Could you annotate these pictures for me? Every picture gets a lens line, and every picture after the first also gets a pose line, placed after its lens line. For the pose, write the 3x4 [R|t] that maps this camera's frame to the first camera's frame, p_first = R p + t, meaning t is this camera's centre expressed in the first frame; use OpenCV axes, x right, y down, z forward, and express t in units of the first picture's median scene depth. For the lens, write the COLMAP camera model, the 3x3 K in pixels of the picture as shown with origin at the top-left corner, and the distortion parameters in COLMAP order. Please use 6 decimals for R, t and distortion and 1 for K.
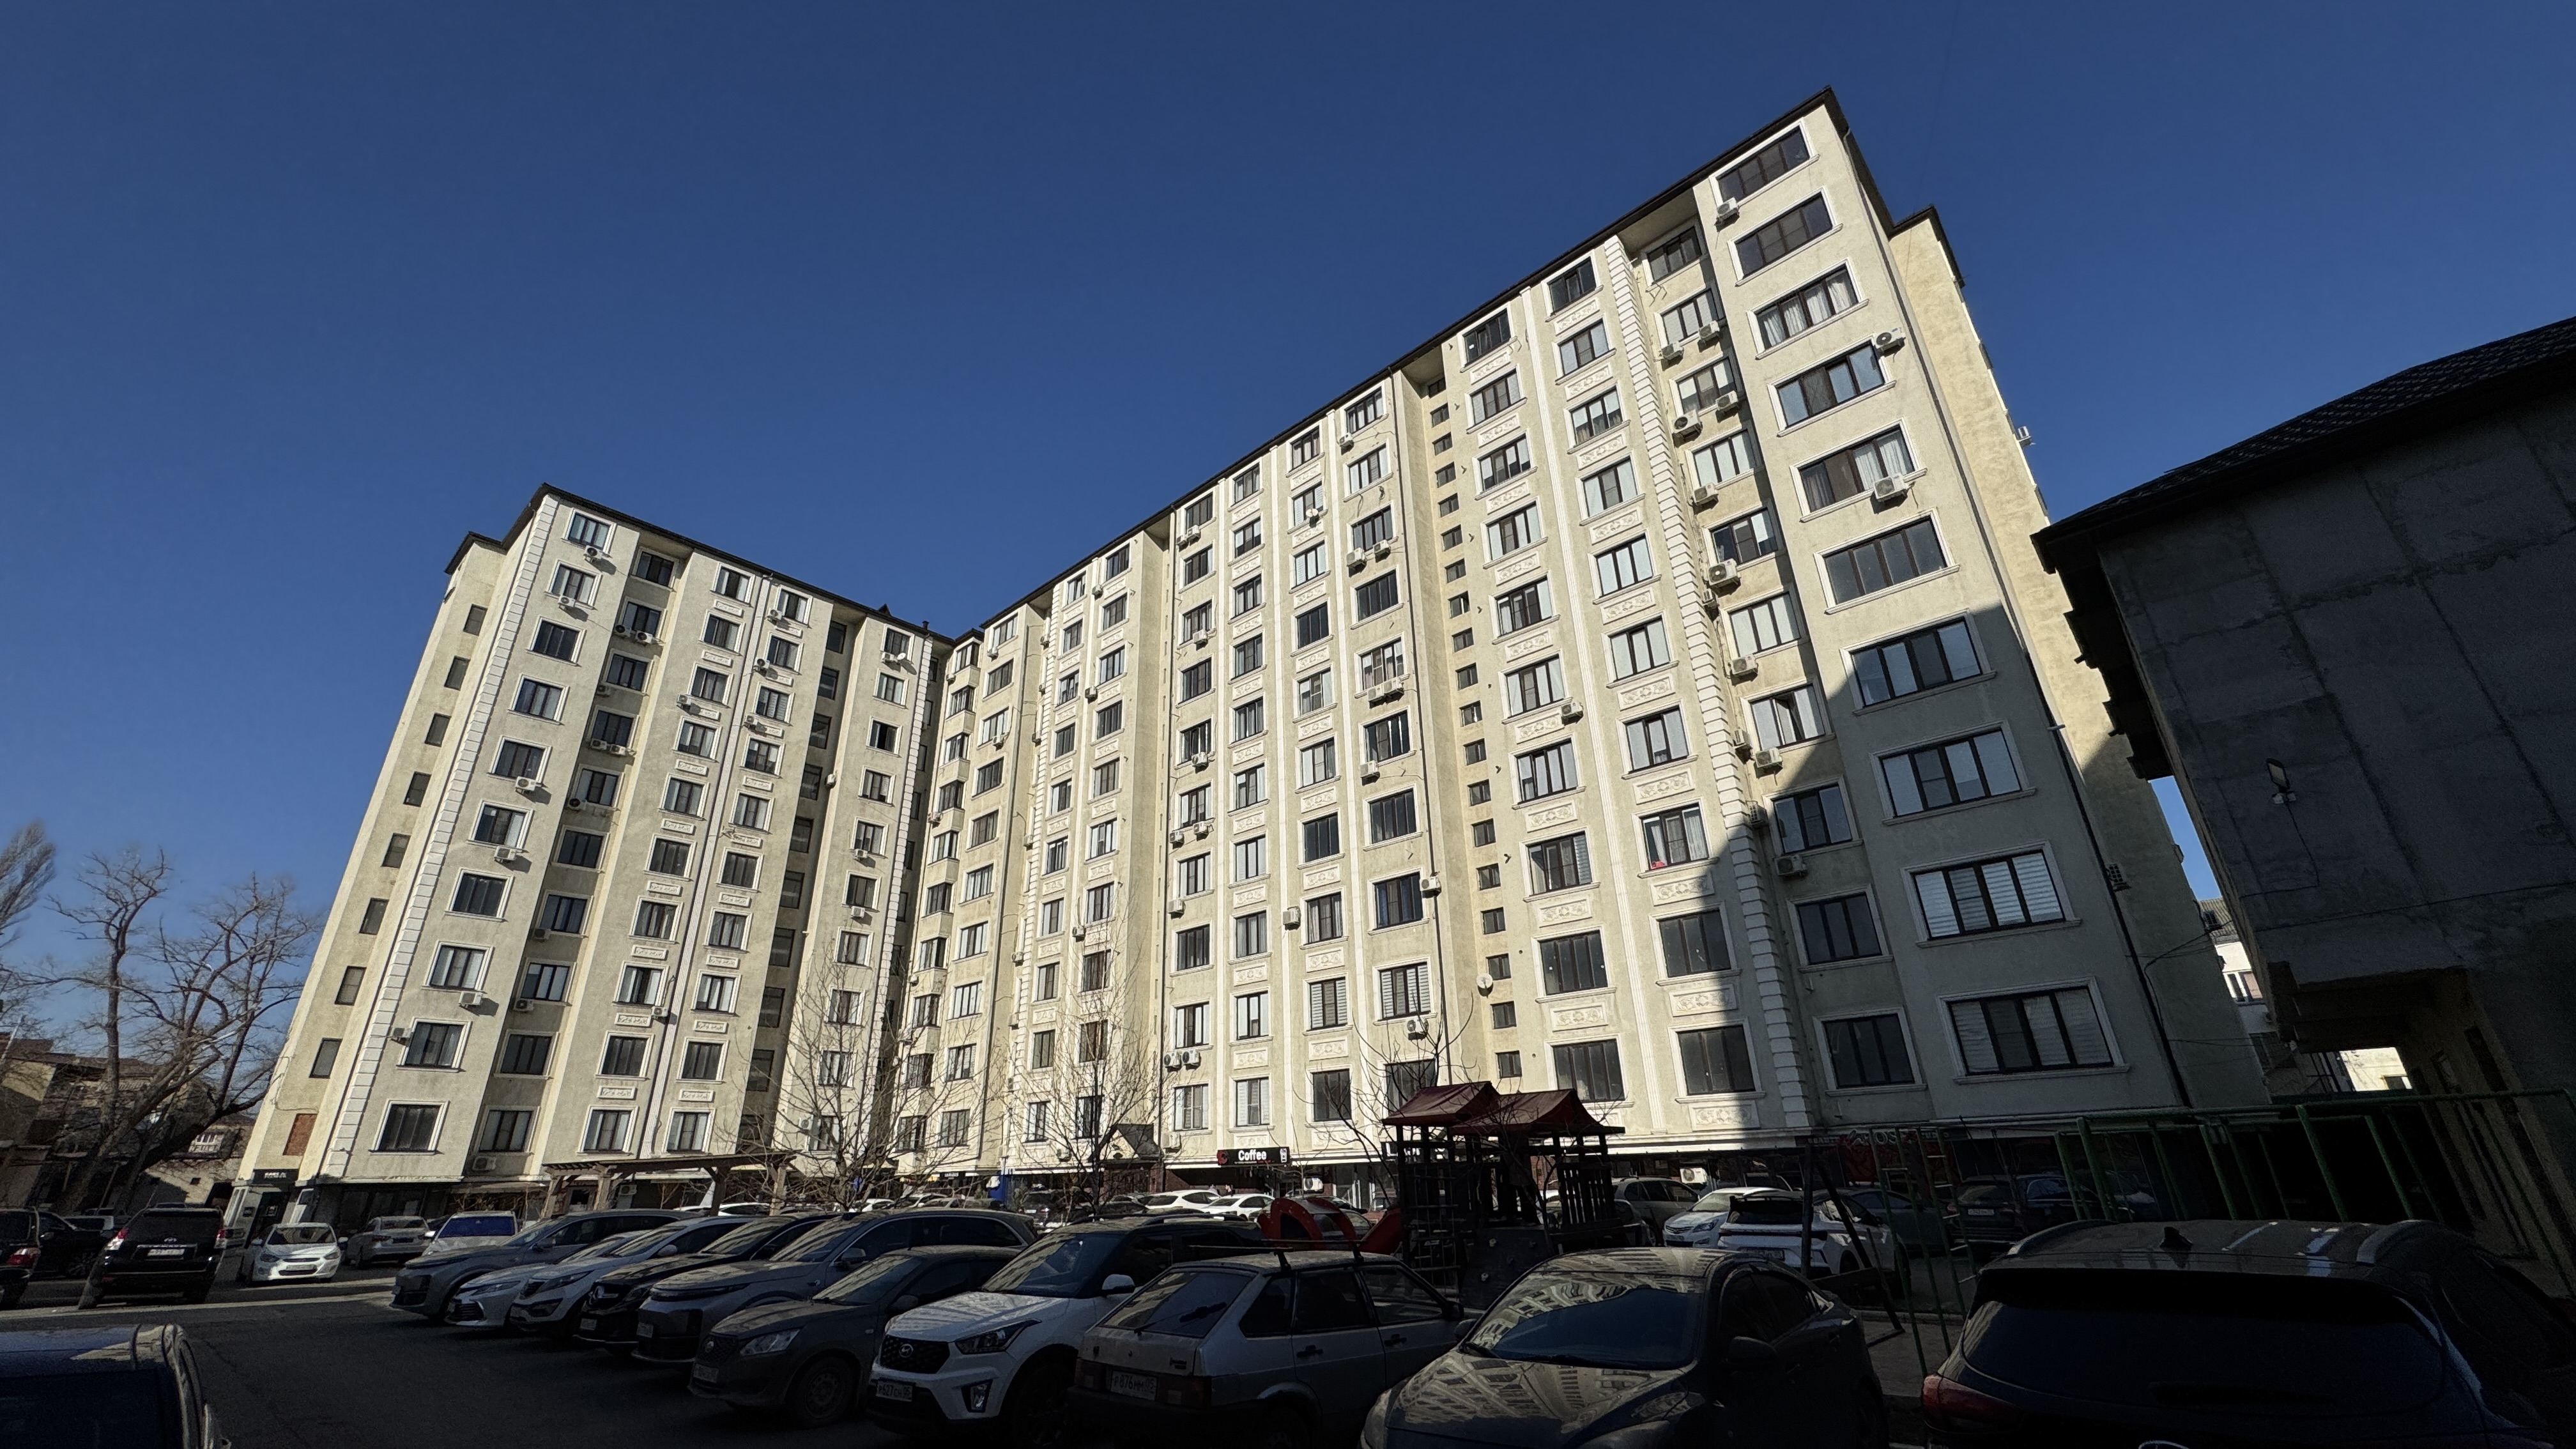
lens RADIAL K [[1024.6, 0, 1288.0], [0, 1024.6, 724.5], [0, 0, 1]] dist [-0.005815, -0.000058]
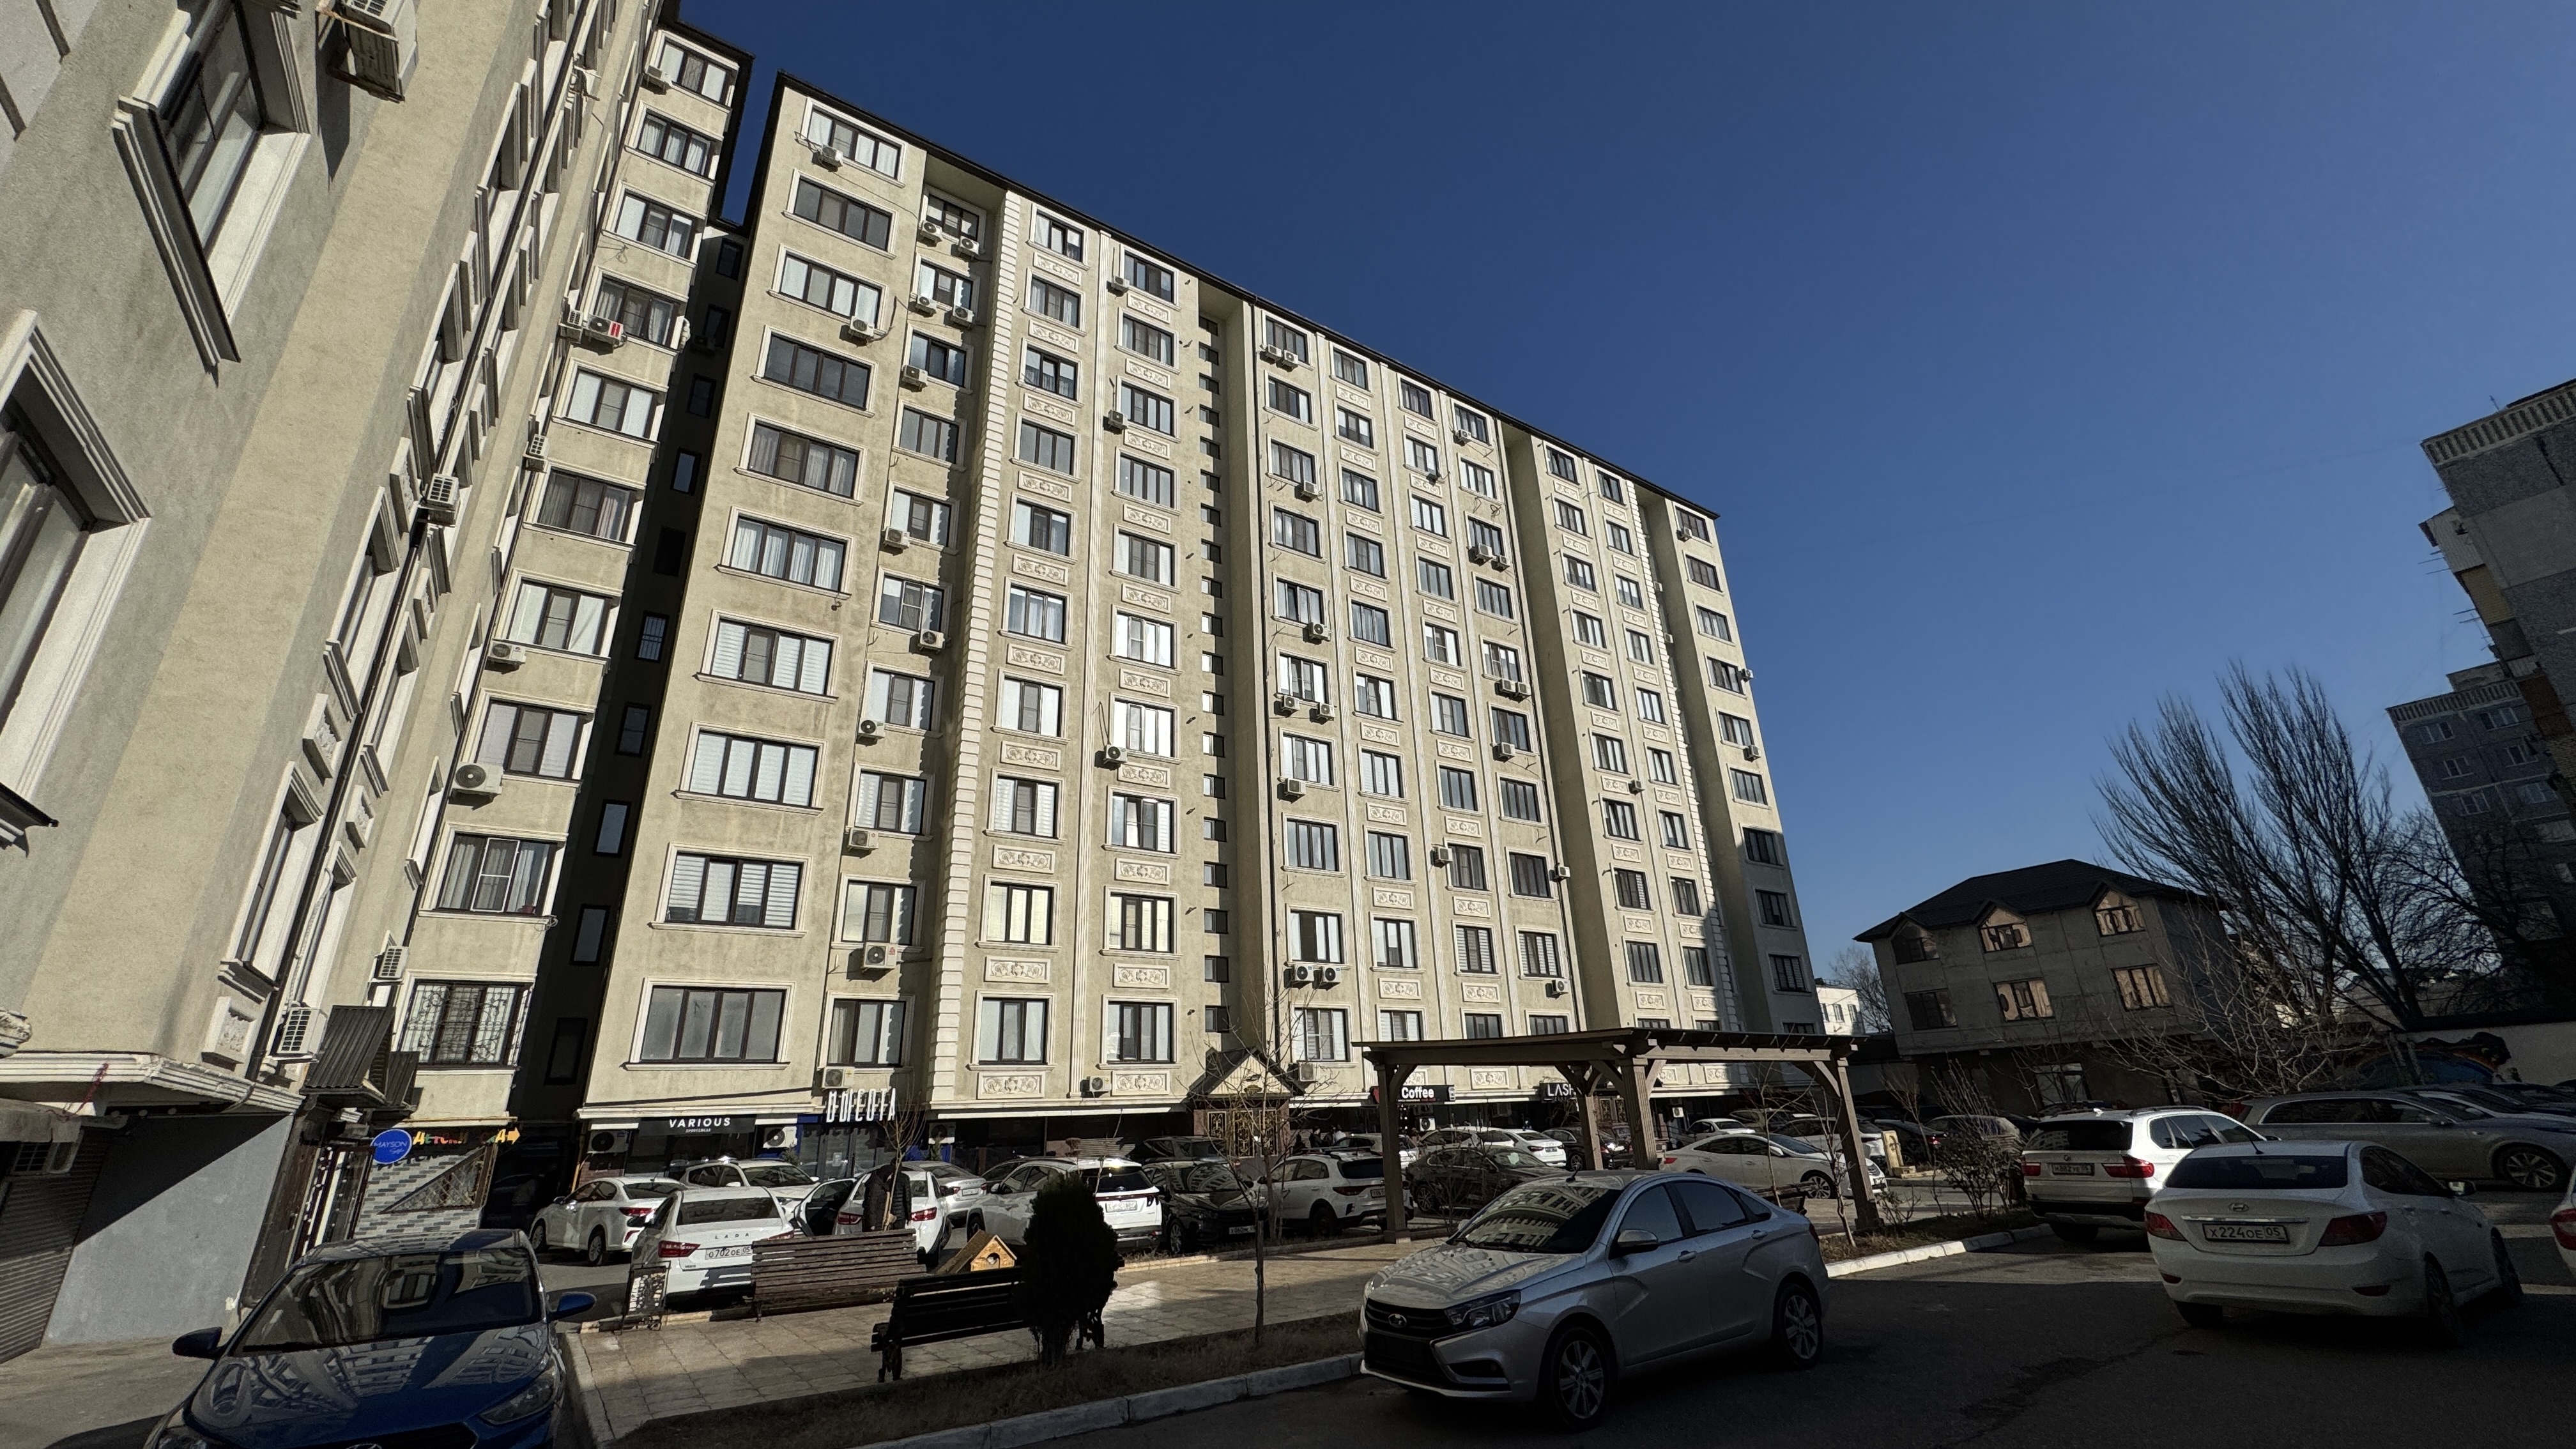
lens RADIAL K [[1024.6, 0, 1288.0], [0, 1024.6, 724.5], [0, 0, 1]] dist [-0.005815, -0.000058]
pose [[0.226776, 0.365701, 0.902682, -0.878040], [-0.364122, 0.891454, -0.269676, 0.361507], [-0.903320, -0.267531, 0.335320, 0.768601]]
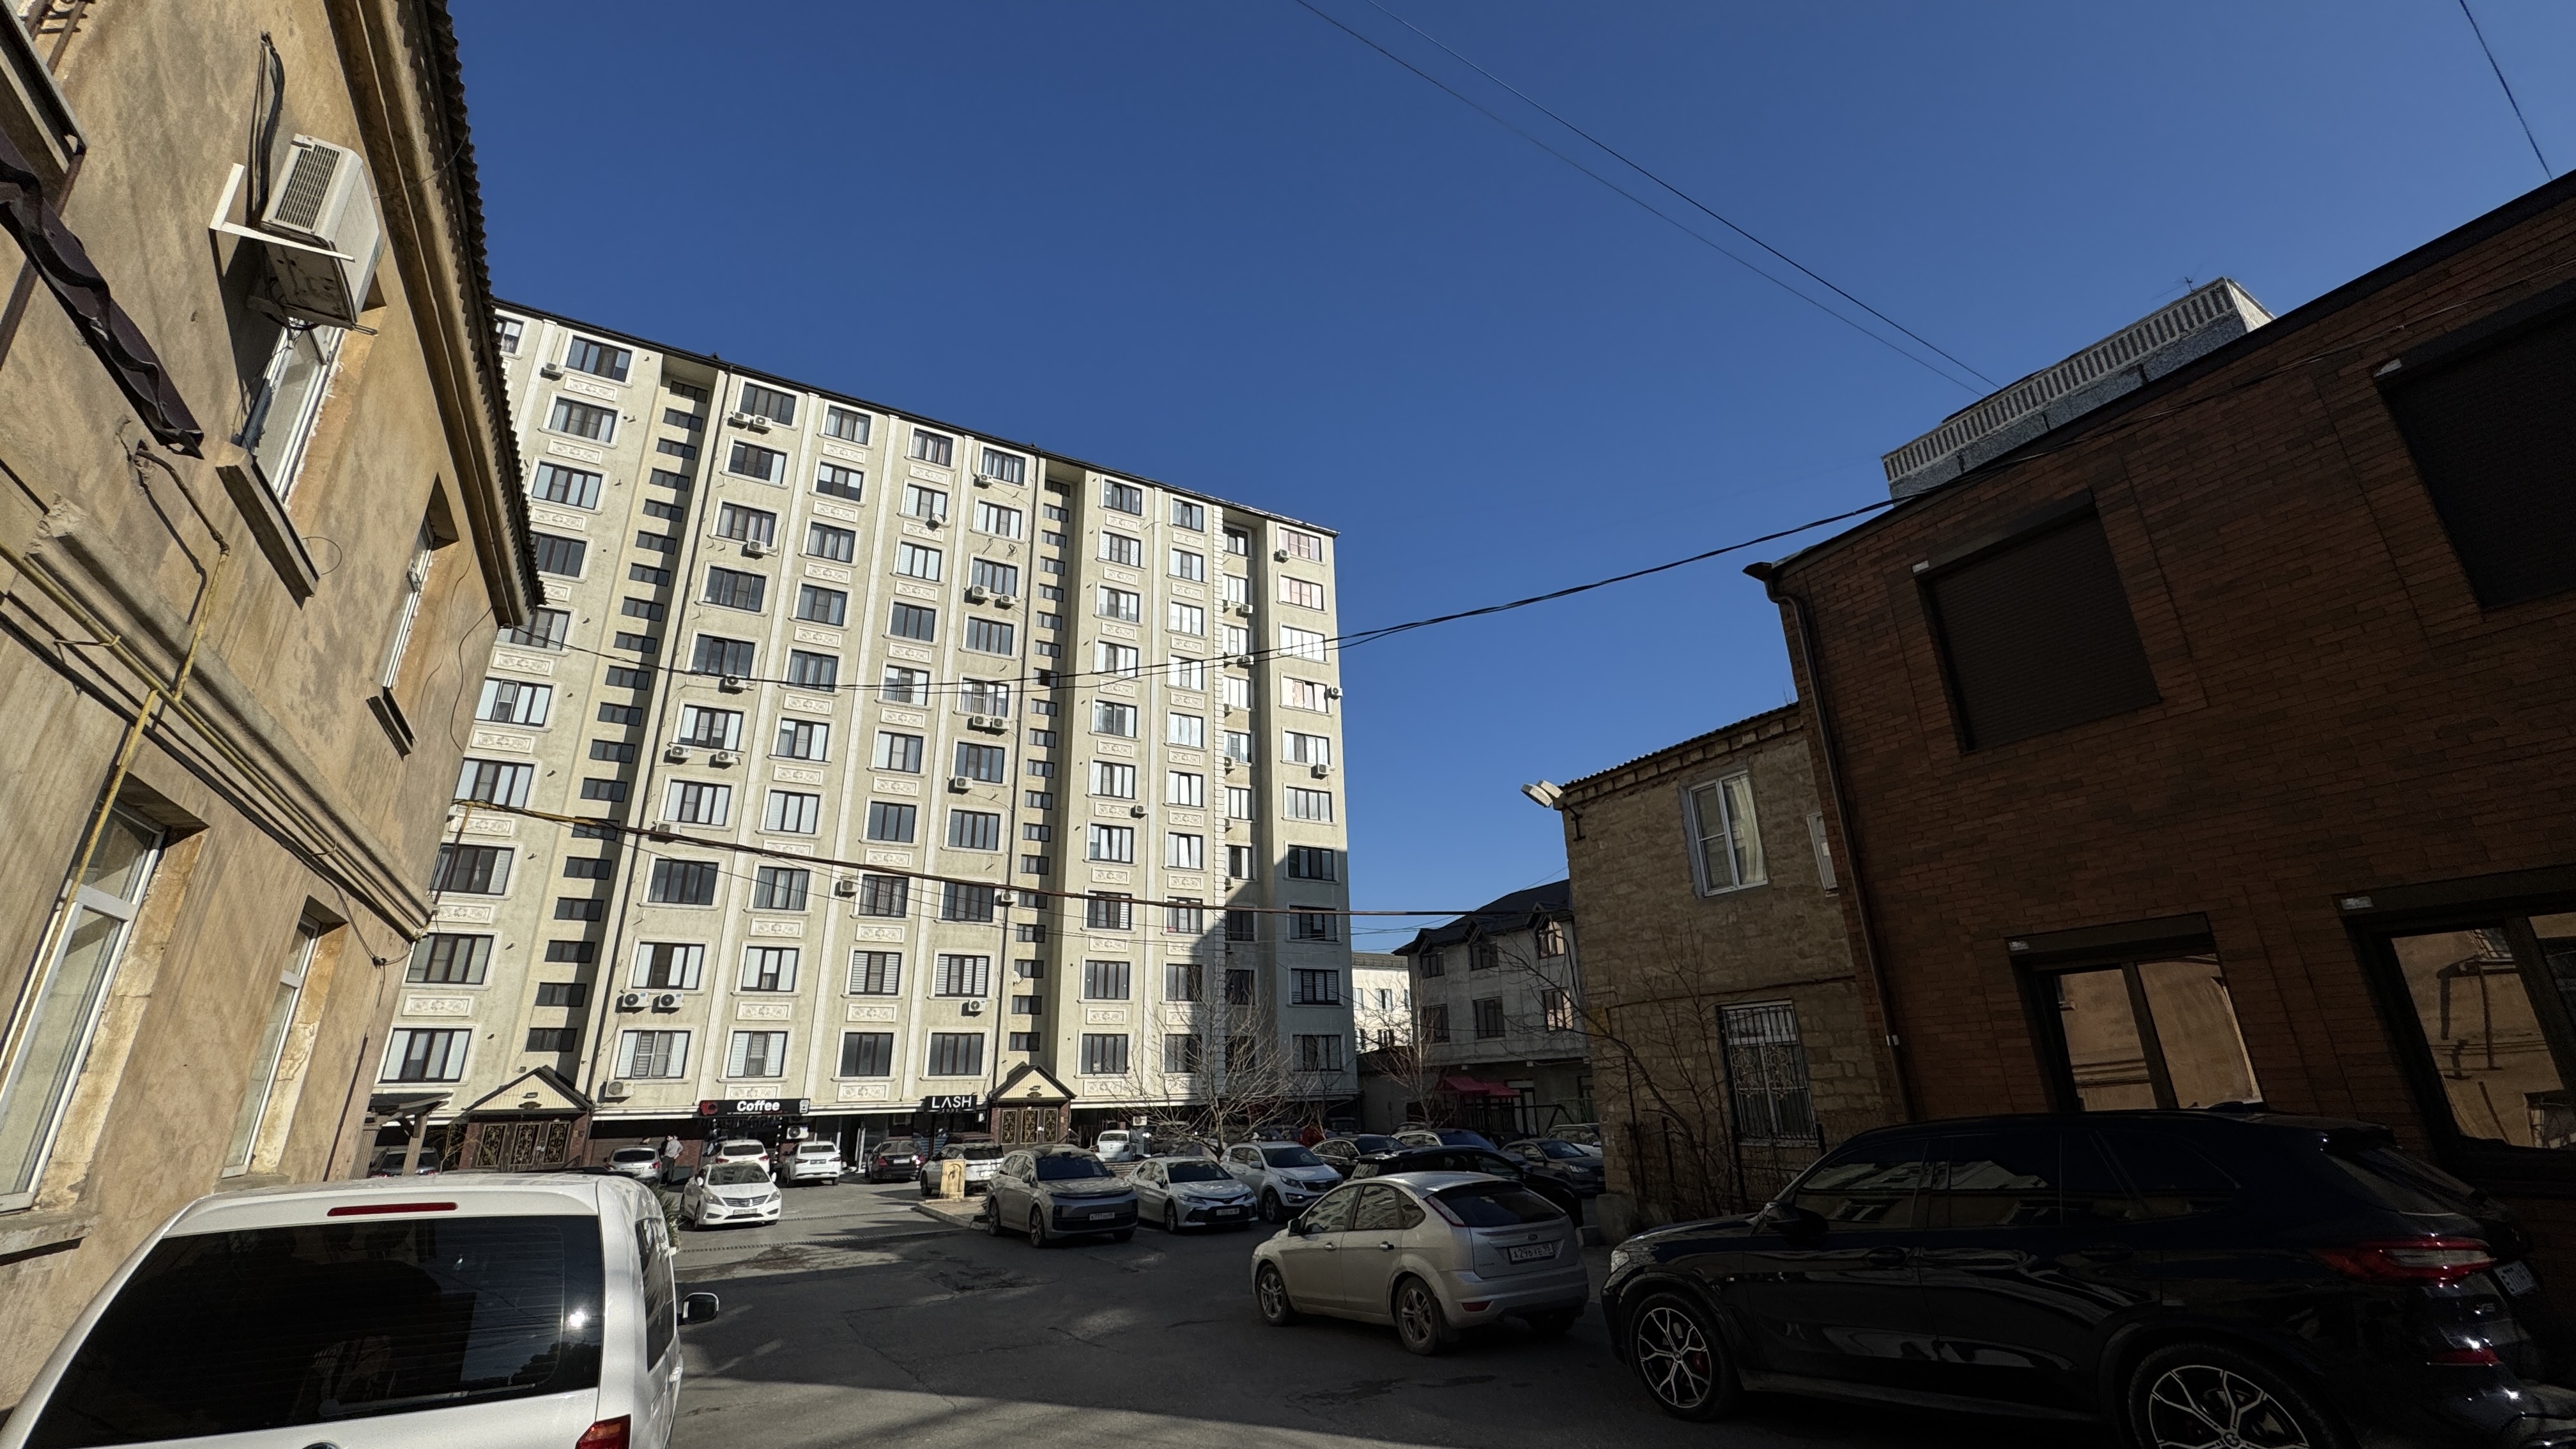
lens RADIAL K [[1024.6, 0, 1288.0], [0, 1024.6, 724.5], [0, 0, 1]] dist [-0.005815, -0.000058]
pose [[0.301703, 0.337955, 0.891494, -0.790751], [-0.371011, 0.902979, -0.216750, 0.089401], [-0.878252, -0.265360, 0.397816, 0.202572]]
